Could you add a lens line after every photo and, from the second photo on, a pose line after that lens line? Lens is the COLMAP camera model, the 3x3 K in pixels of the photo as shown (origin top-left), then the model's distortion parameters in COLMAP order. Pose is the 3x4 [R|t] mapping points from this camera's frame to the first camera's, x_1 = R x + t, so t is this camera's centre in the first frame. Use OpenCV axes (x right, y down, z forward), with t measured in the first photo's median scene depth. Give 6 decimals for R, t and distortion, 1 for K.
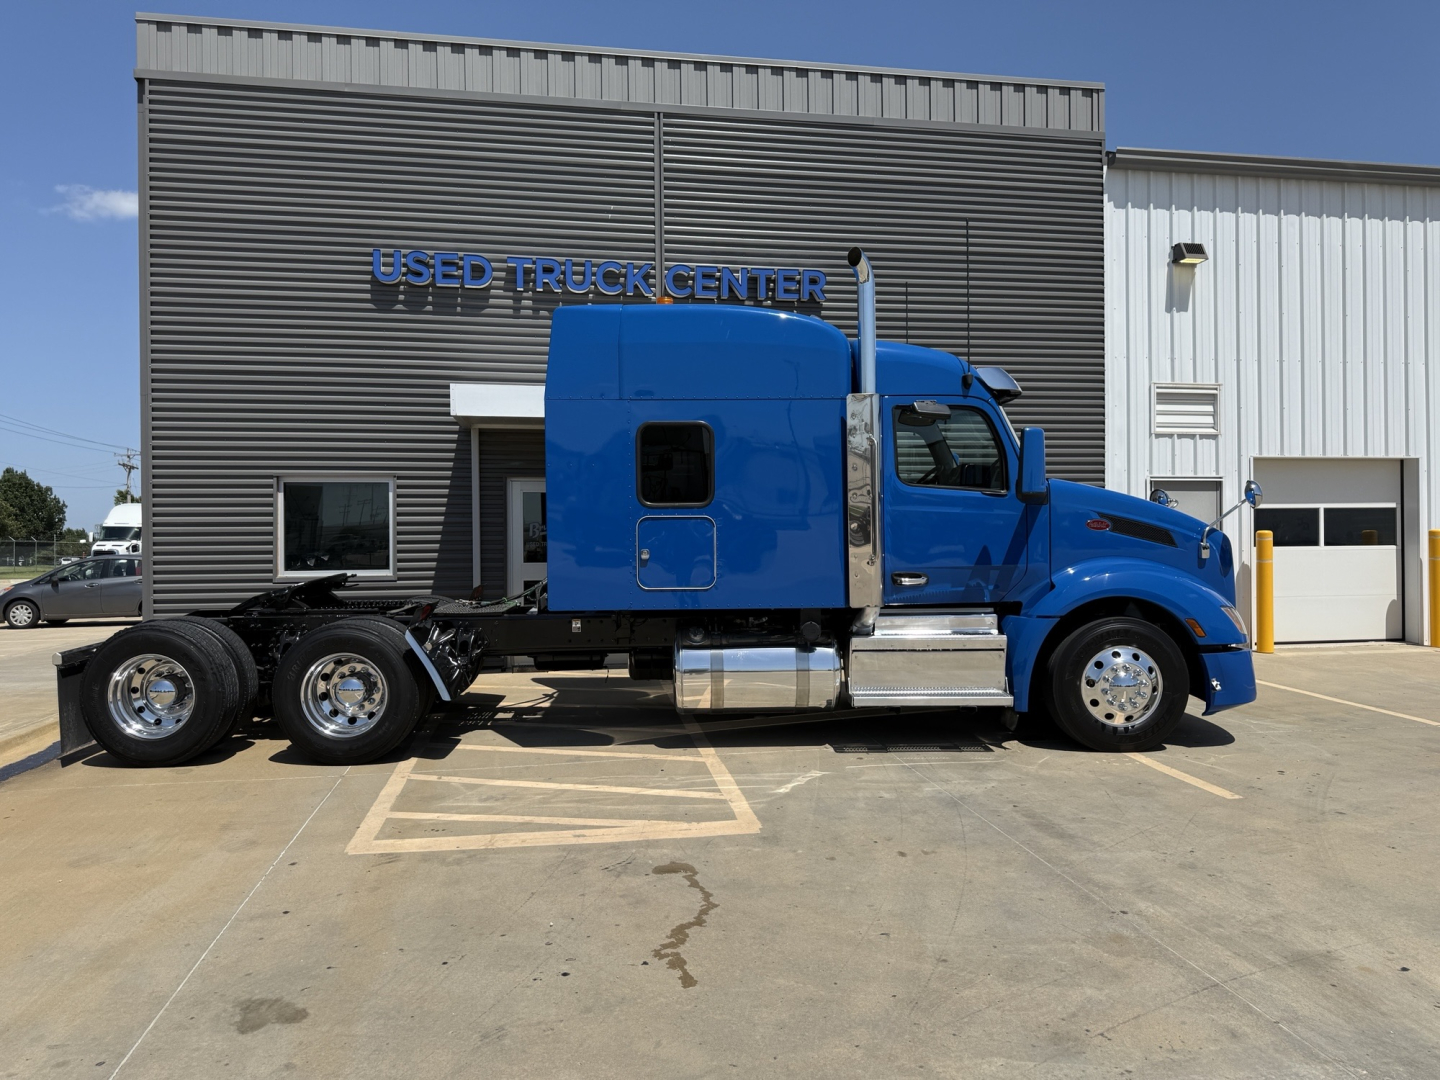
lens RADIAL K [[1076.8, 0, 720.9], [0, 1076.8, 507.2], [0, 0, 1]] dist [0.089883, -0.072874]
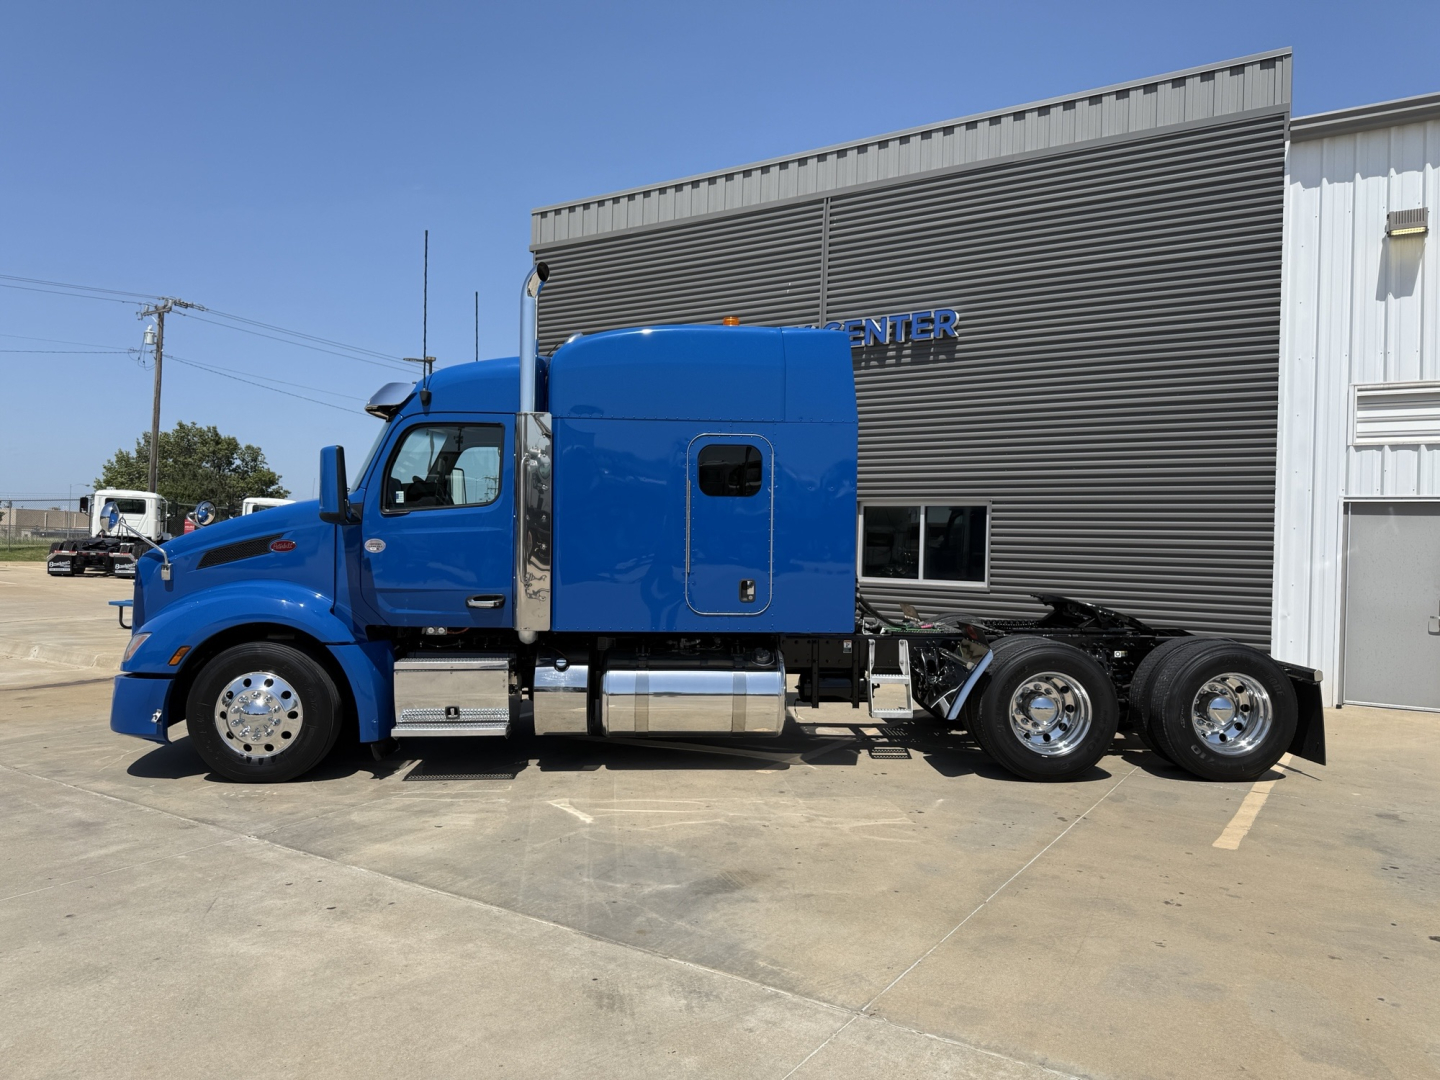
lens RADIAL K [[1015.7, 0, 720.0], [0, 1015.7, 540.0], [0, 0, 1]] dist [0.081580, -0.117280]
pose [[0.708579, 0.025166, -0.705183, 0.613727], [-0.019947, 0.999679, 0.015632, 0.002131], [0.705350, 0.002989, 0.708853, 0.099332]]
